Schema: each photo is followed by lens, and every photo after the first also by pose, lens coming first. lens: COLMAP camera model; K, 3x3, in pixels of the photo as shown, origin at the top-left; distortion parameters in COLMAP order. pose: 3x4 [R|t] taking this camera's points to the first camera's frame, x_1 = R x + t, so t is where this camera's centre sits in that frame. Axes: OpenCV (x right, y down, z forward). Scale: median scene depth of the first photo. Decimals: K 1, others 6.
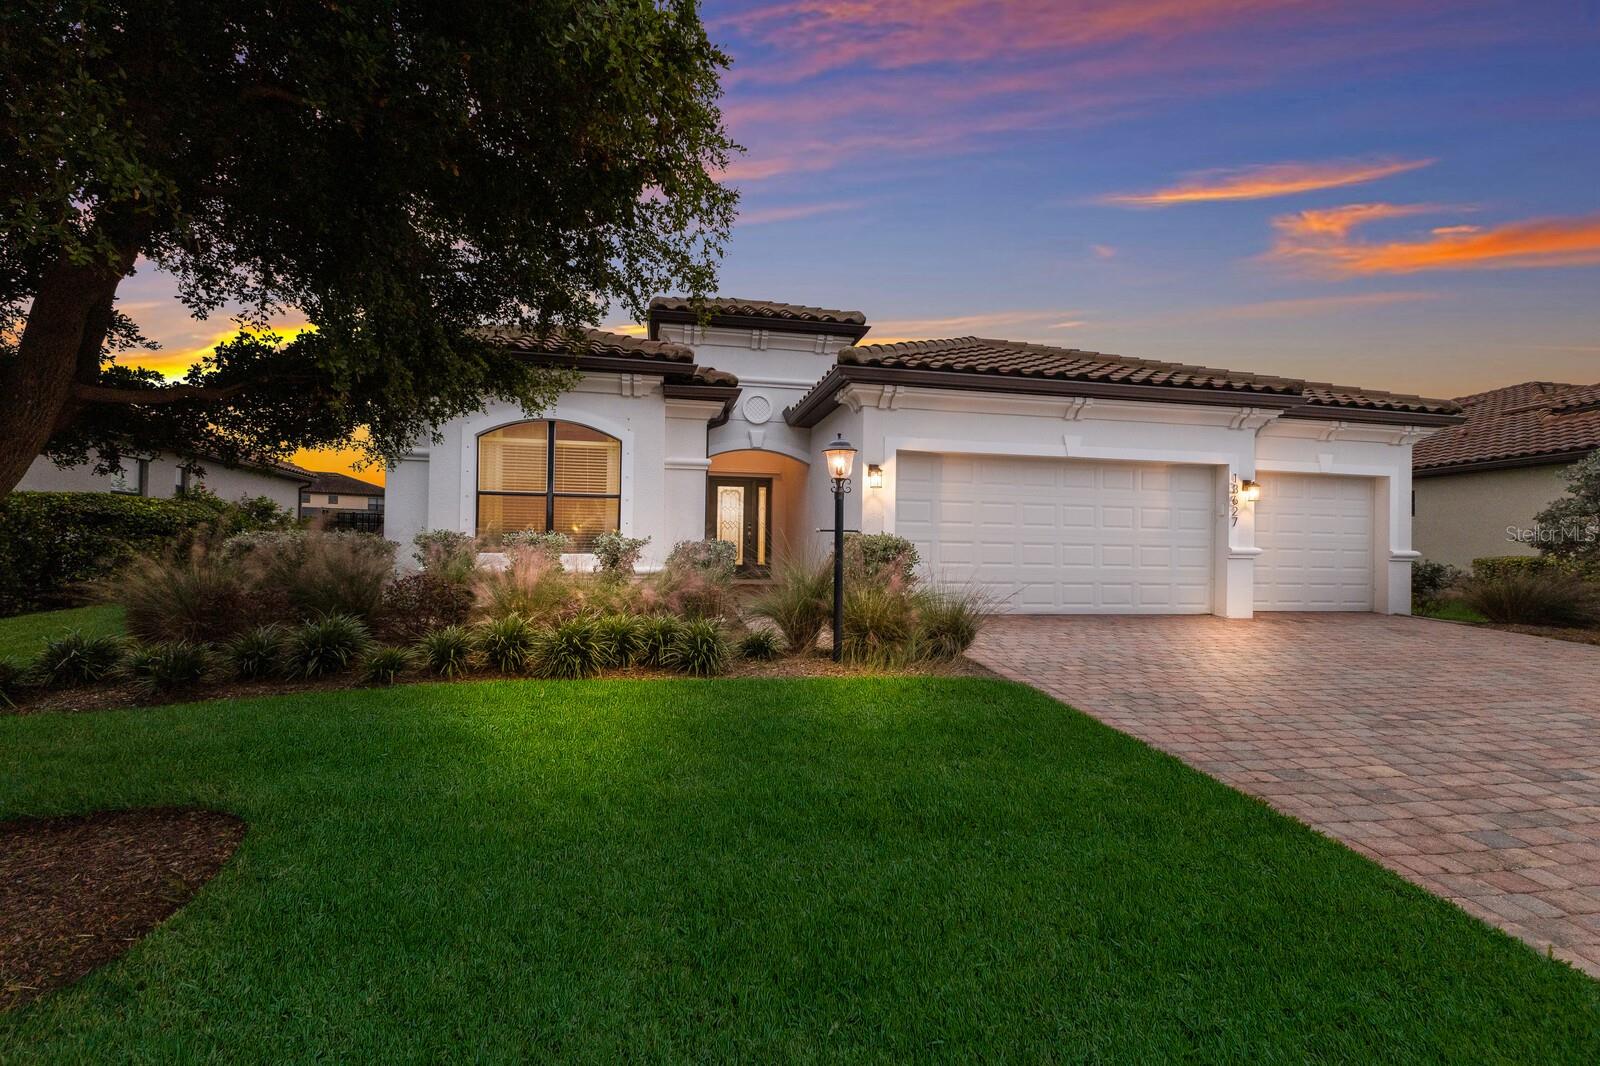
lens RADIAL K [[696.1, 0, 800.0], [0, 696.1, 533.0], [0, 0, 1]] dist [0.011218, -0.000329]
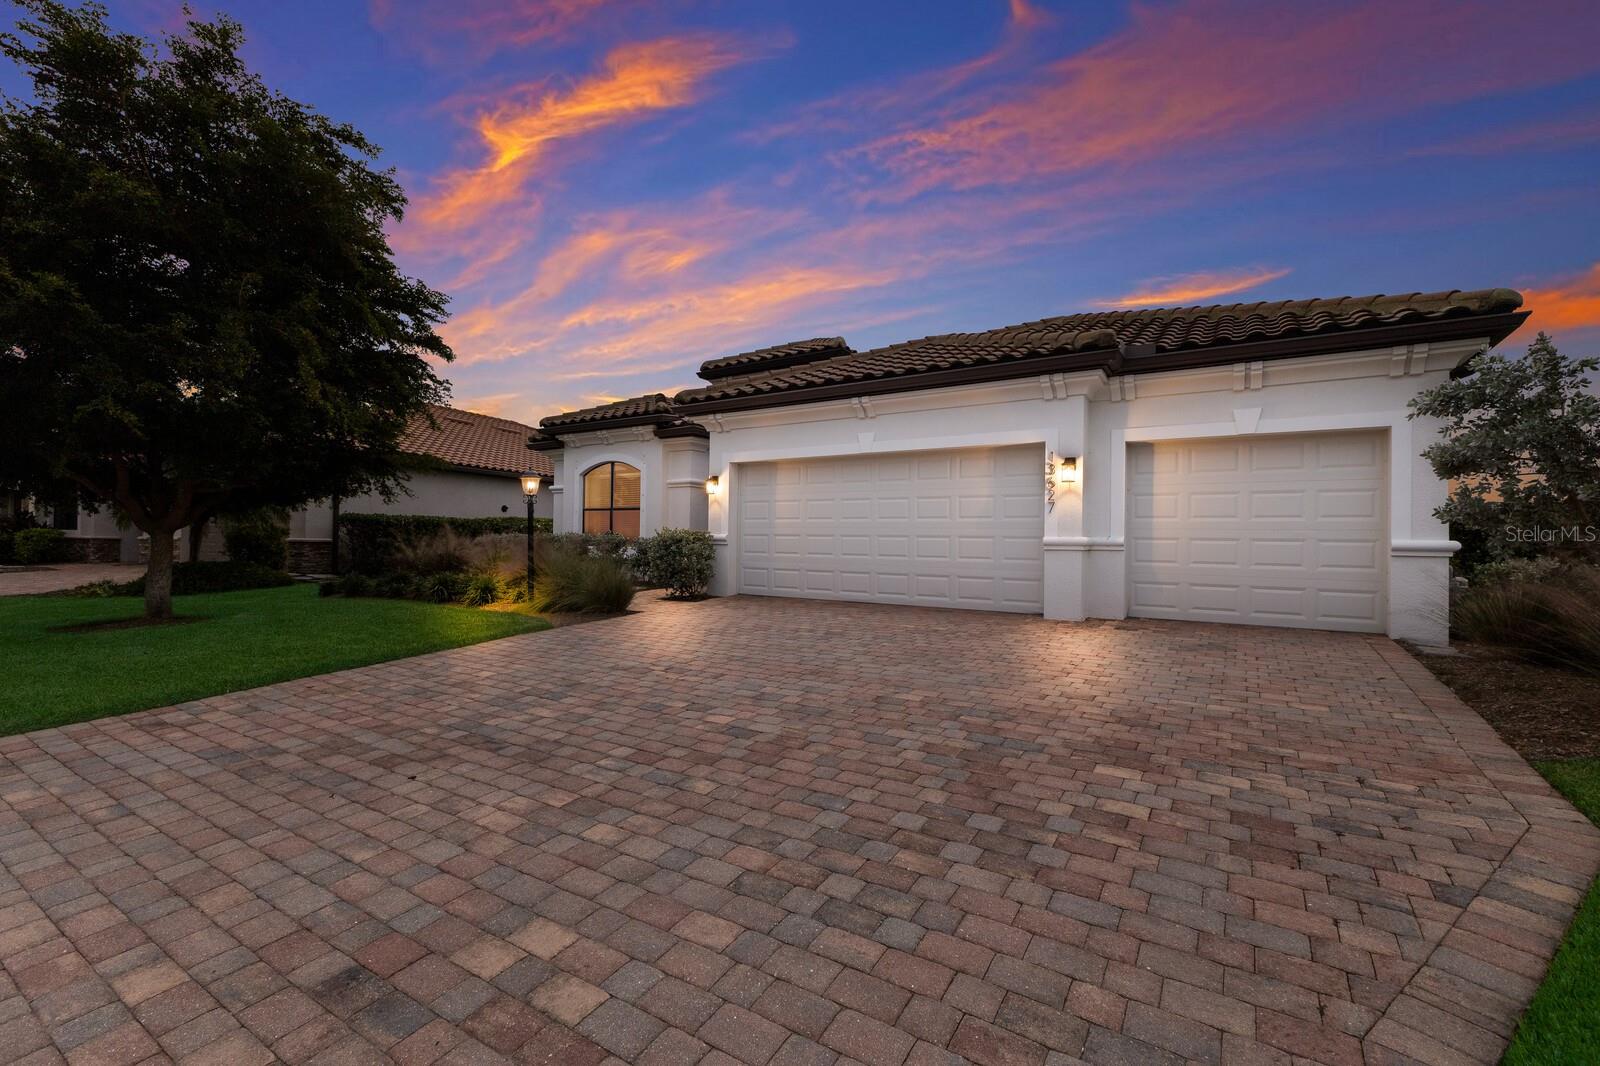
lens RADIAL K [[696.1, 0, 800.0], [0, 696.1, 533.0], [0, 0, 1]] dist [0.011218, -0.000329]
pose [[0.718044, -0.017754, -0.695771, 0.997510], [0.009352, 0.999830, -0.015861, 0.026485], [0.695935, 0.004882, 0.718089, 0.163797]]
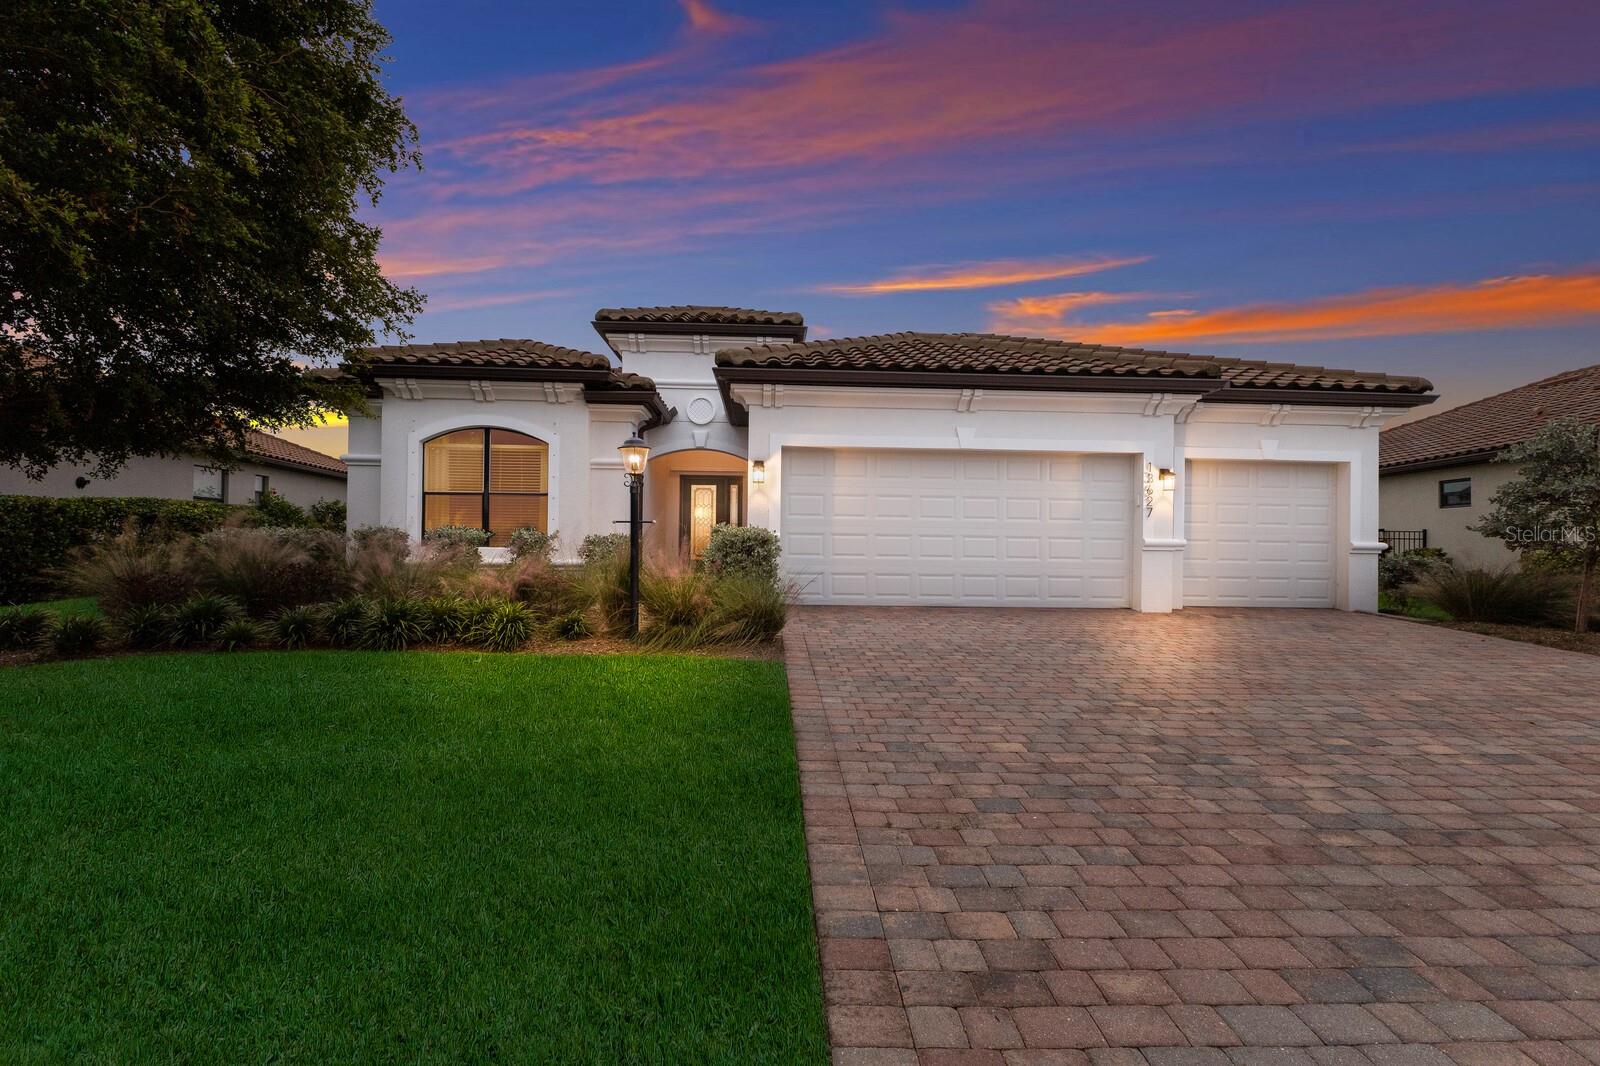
lens RADIAL K [[696.1, 0, 800.0], [0, 696.1, 533.0], [0, 0, 1]] dist [0.011218, -0.000329]
pose [[0.989480, -0.006111, -0.144538, 0.283502], [0.006244, 0.999980, 0.000464, 0.009047], [0.144532, -0.001362, 0.989499, -0.022256]]
